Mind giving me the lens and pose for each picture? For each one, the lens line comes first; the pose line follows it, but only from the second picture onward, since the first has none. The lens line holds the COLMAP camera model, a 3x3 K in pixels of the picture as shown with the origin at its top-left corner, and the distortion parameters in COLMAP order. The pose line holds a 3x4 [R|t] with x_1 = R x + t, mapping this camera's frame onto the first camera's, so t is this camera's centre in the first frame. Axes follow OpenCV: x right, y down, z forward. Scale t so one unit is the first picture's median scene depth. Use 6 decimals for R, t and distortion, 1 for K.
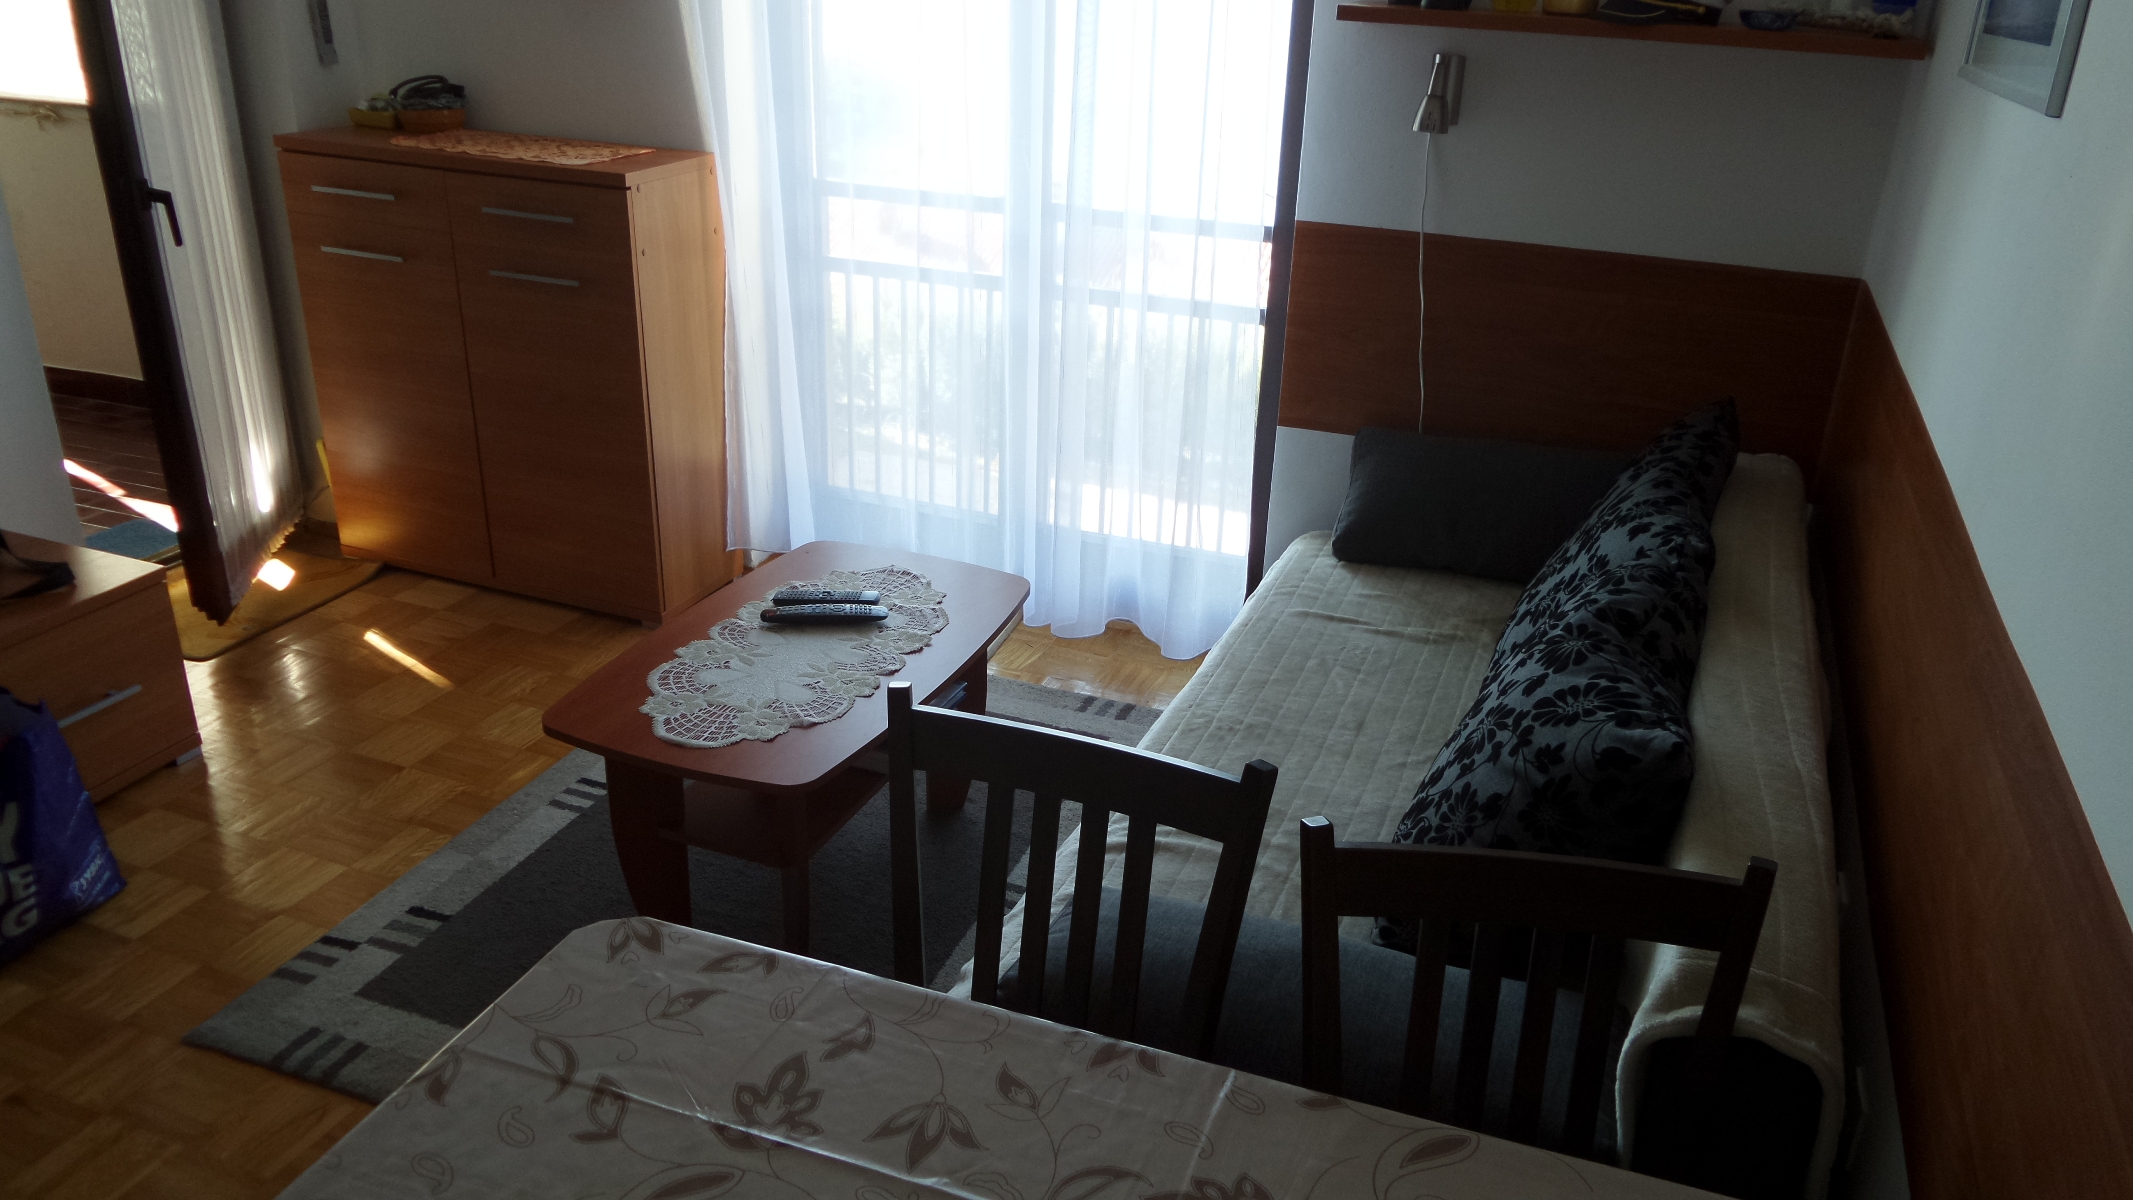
lens RADIAL K [[1599.0, 0, 1066.5], [0, 1599.0, 600.0], [0, 0, 1]] dist [0.001214, -0.000503]
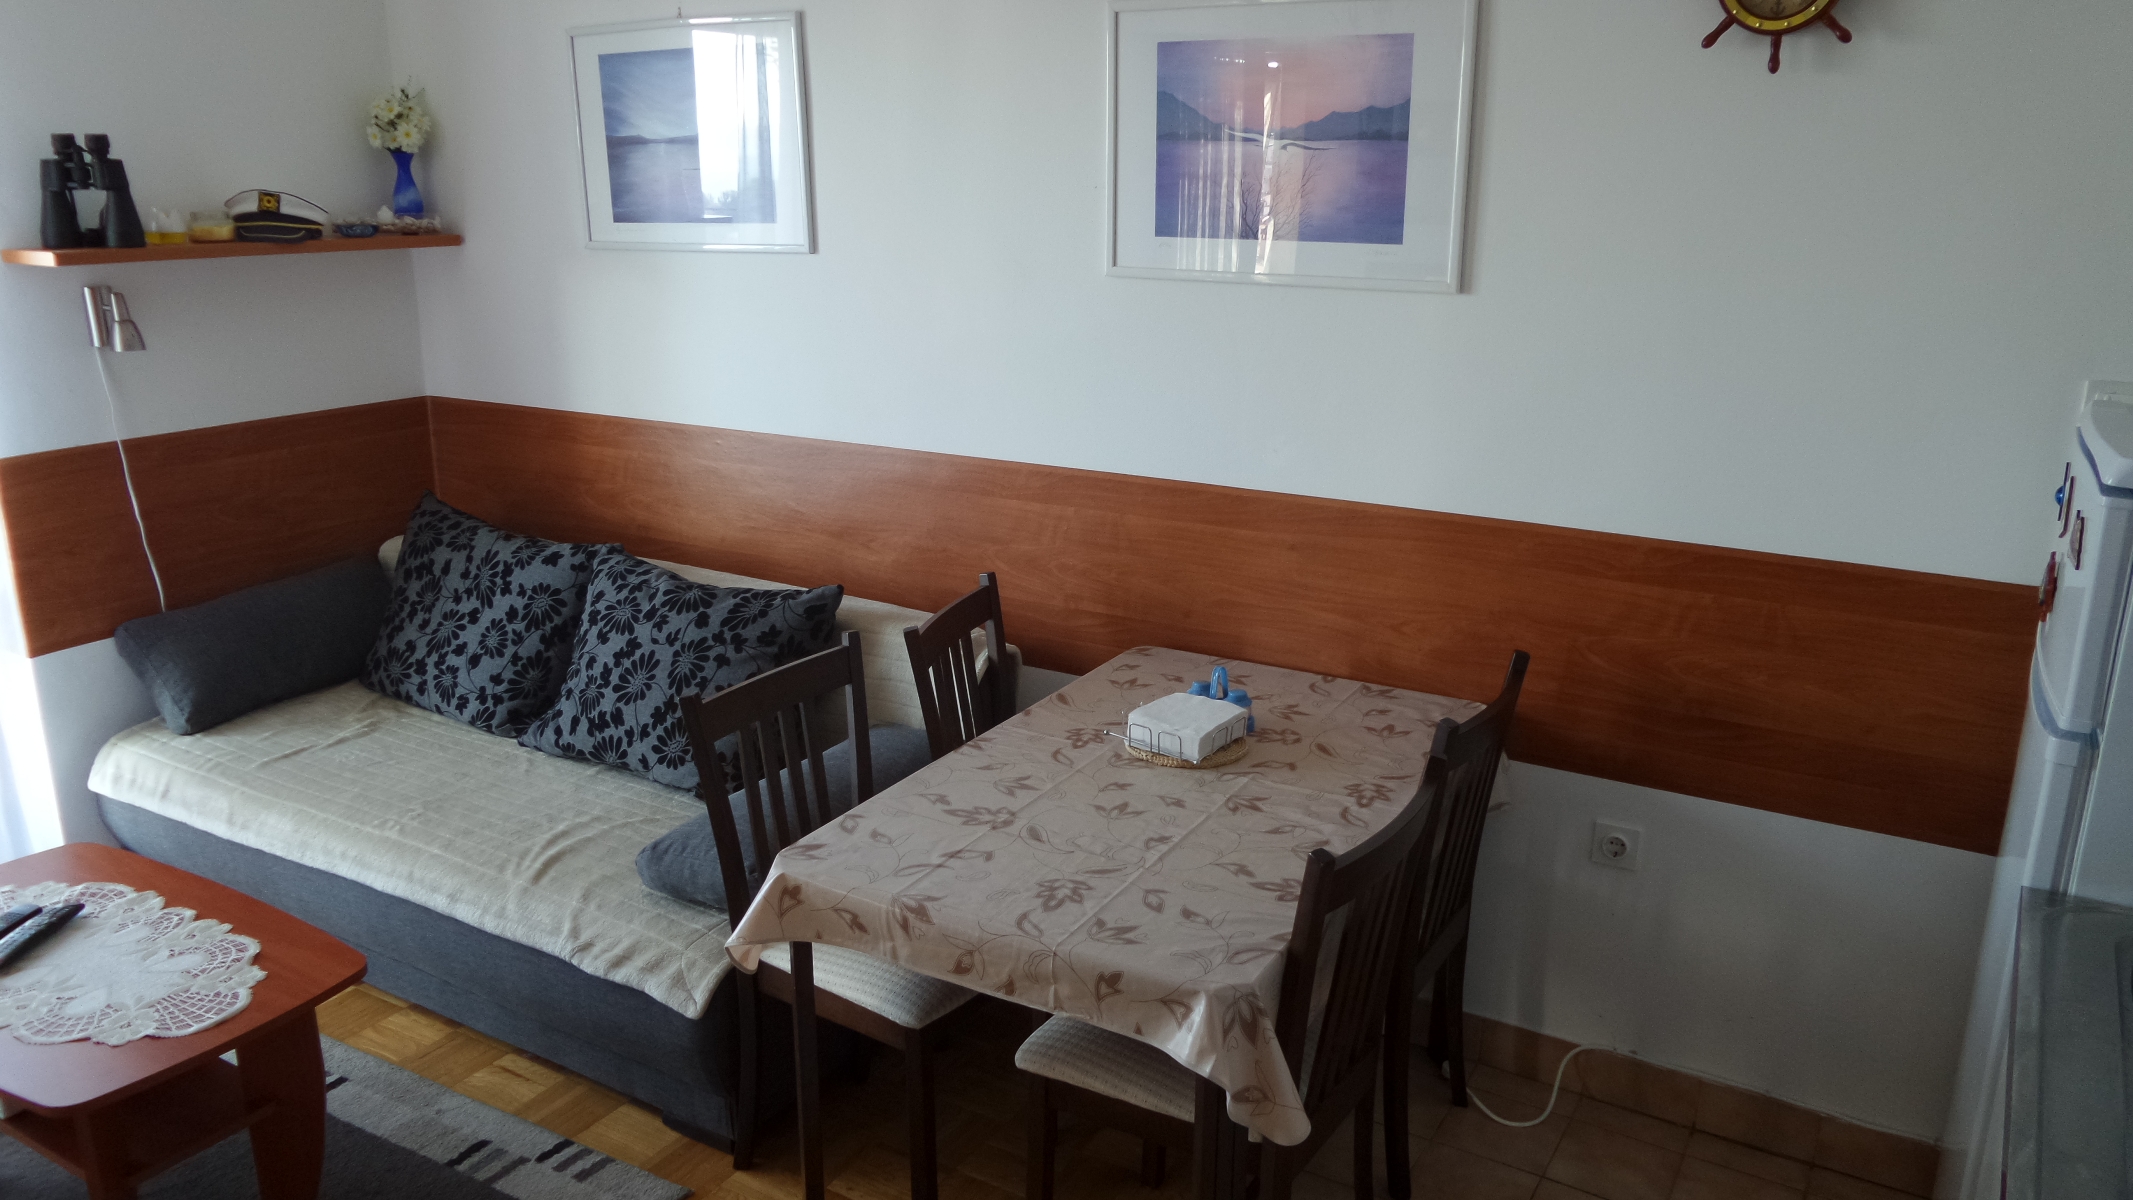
lens RADIAL K [[1599.0, 0, 1066.5], [0, 1599.0, 600.0], [0, 0, 1]] dist [0.001214, -0.000503]
pose [[0.175038, -0.307517, 0.935305, -0.929112], [0.398995, 0.890624, 0.218156, -0.138405], [-0.900092, 0.334996, 0.278591, 0.161063]]
